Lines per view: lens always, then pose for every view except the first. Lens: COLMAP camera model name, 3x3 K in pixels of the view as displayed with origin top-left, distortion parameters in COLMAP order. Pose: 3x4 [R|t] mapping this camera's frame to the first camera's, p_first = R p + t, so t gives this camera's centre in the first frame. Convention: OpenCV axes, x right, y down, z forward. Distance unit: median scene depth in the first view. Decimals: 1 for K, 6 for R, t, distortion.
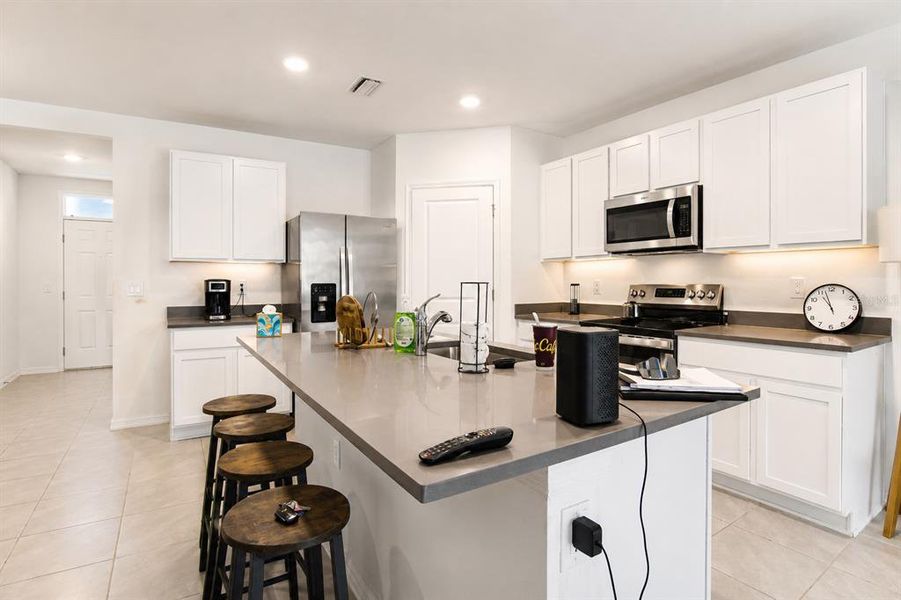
lens RADIAL K [[460.1, 0, 472.7], [0, 460.1, 284.4], [0, 0, 1]] dist [-0.057125, -0.001882]
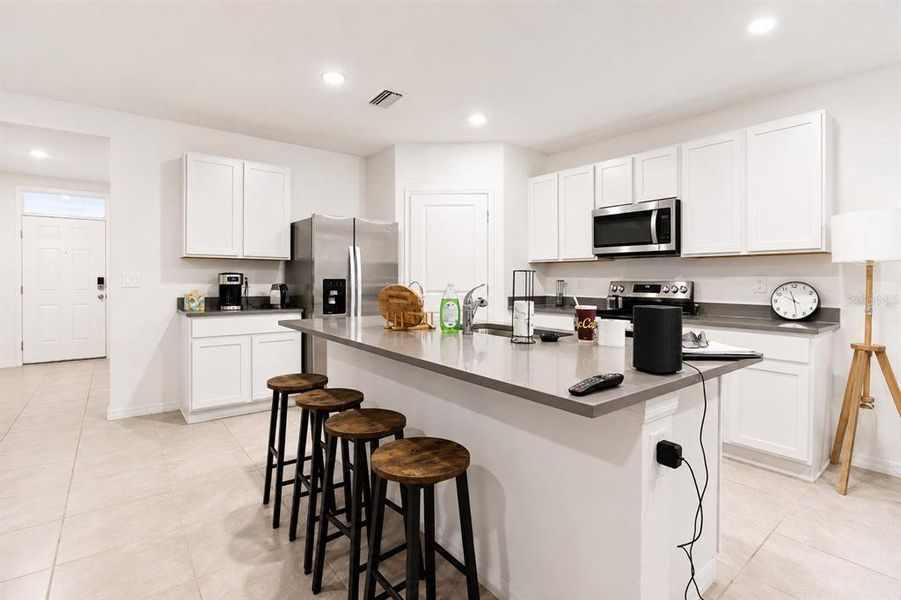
lens RADIAL K [[436.9, 0, 435.1], [0, 436.9, 289.2], [0, 0, 1]] dist [-0.013046, -0.000297]
pose [[0.996443, 0.014063, 0.083093, -0.225649], [-0.013889, 0.999900, -0.002678, 0.031182], [-0.083123, 0.001515, 0.996538, -0.093200]]
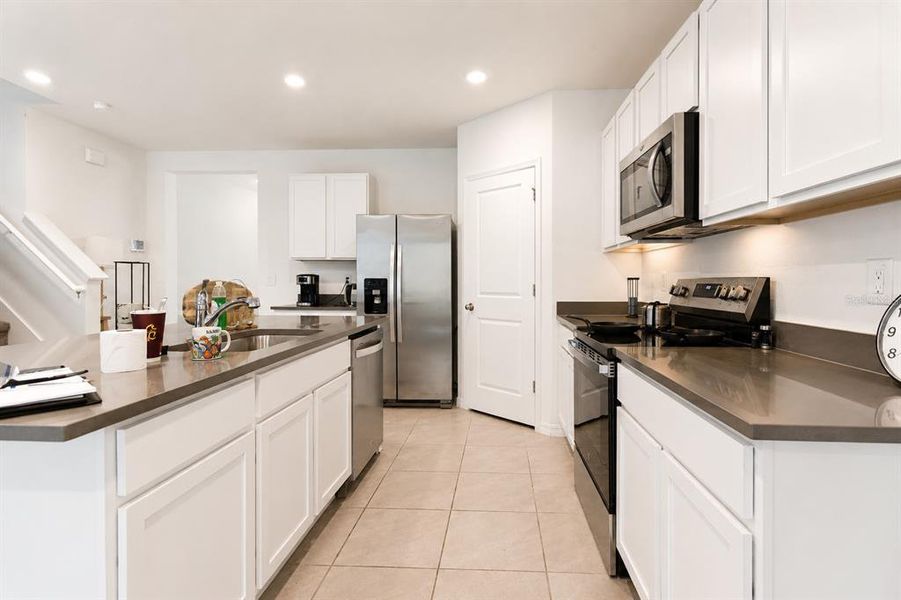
lens RADIAL K [[436.9, 0, 473.7], [0, 436.9, 278.7], [0, 0, 1]] dist [-0.013046, -0.000297]
pose [[0.856173, -0.001219, -0.516688, 0.527049], [-0.001667, 0.999985, -0.005122, 0.006475], [0.516687, 0.005247, 0.856159, 0.311351]]
